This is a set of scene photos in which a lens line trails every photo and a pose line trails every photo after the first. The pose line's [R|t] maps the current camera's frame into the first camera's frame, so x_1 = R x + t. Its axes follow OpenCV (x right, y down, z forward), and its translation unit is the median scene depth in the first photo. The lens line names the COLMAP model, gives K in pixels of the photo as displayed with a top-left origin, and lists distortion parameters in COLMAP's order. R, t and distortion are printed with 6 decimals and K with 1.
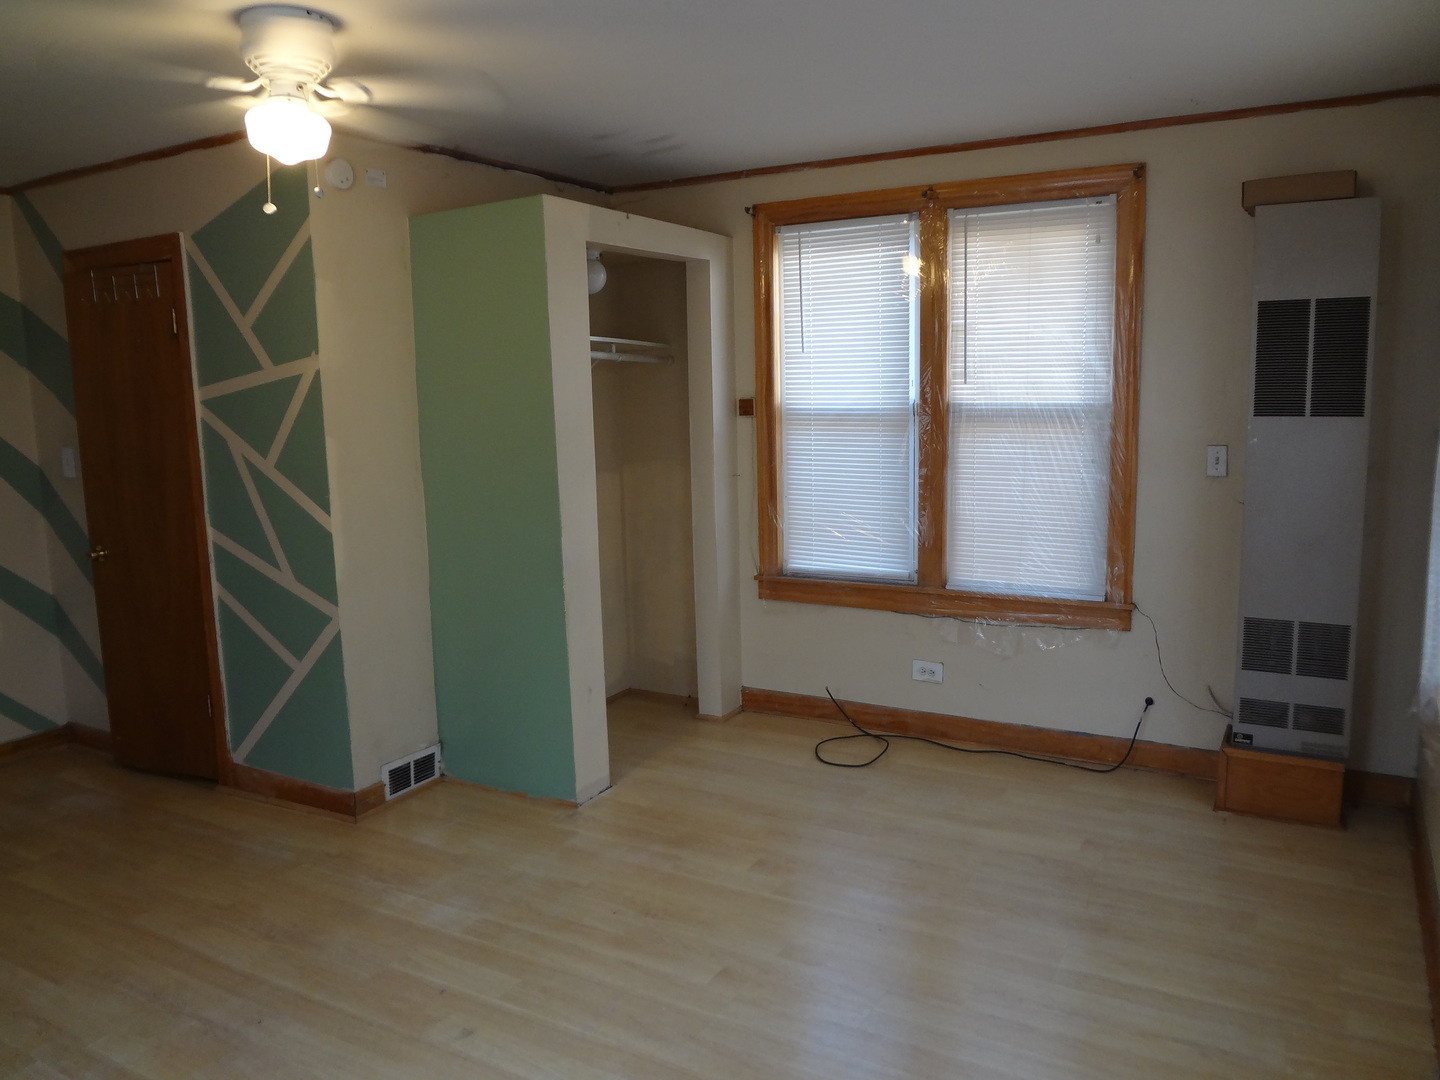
lens RADIAL K [[1110.8, 0, 719.5], [0, 1110.8, 535.4], [0, 0, 1]] dist [-0.019065, -0.004517]
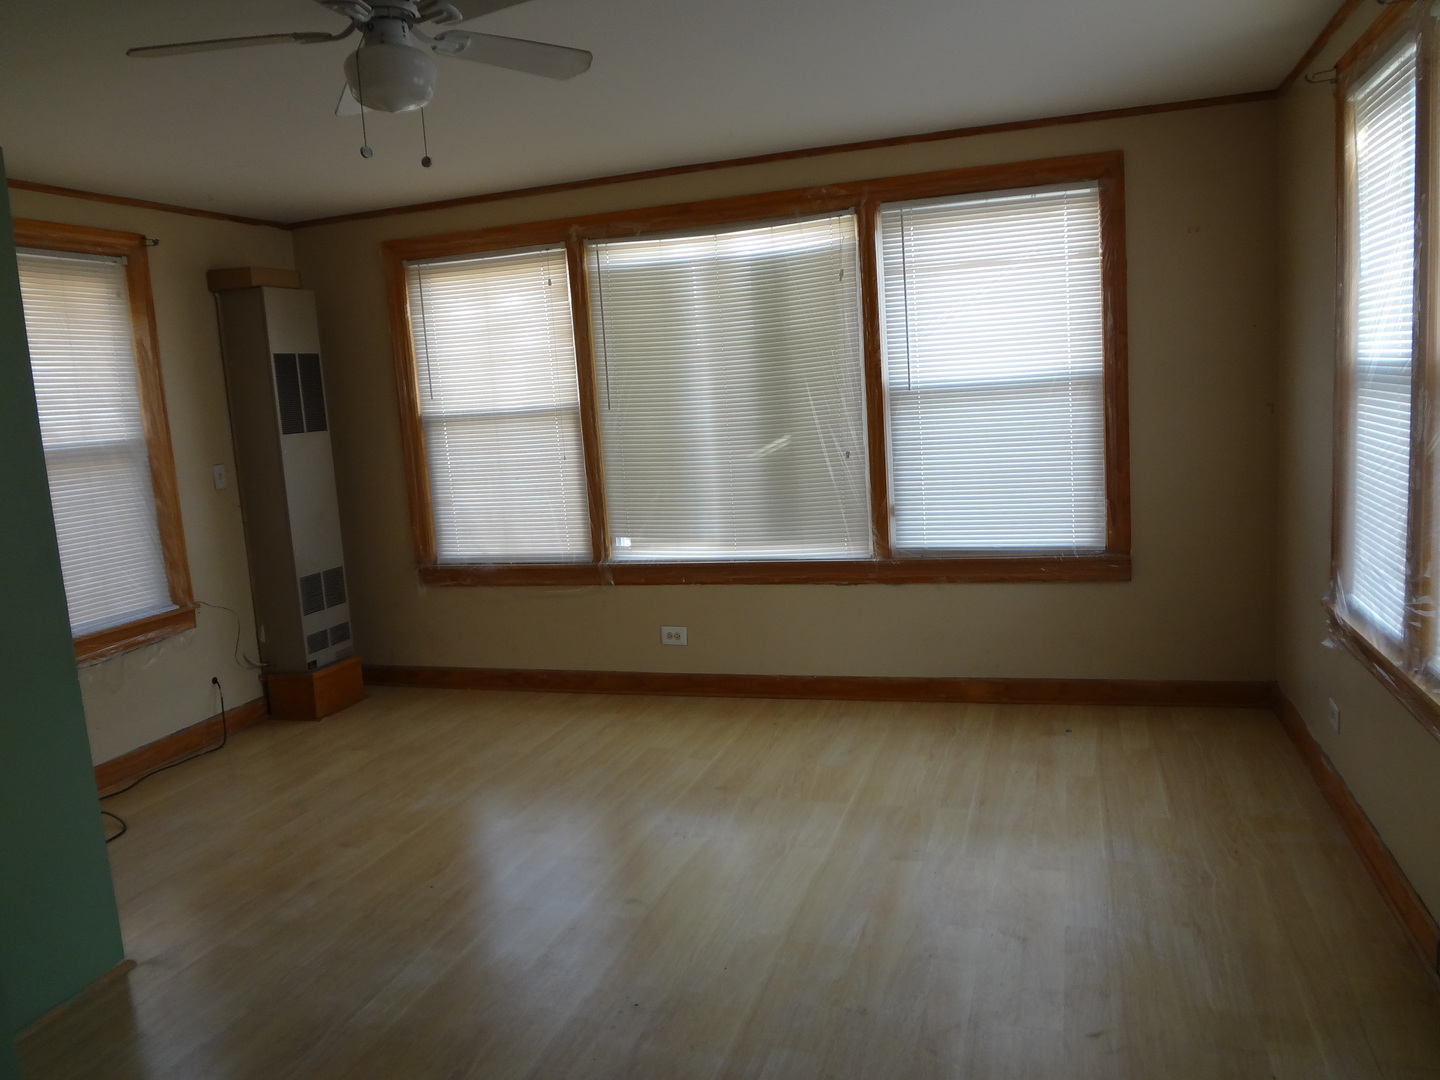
lens RADIAL K [[1110.8, 0, 719.5], [0, 1110.8, 535.4], [0, 0, 1]] dist [-0.019065, -0.004517]
pose [[-0.217858, -0.092994, 0.971540, -0.975309], [0.216053, 0.966158, 0.140927, -0.059253], [-0.951766, 0.240606, -0.190393, 0.738277]]
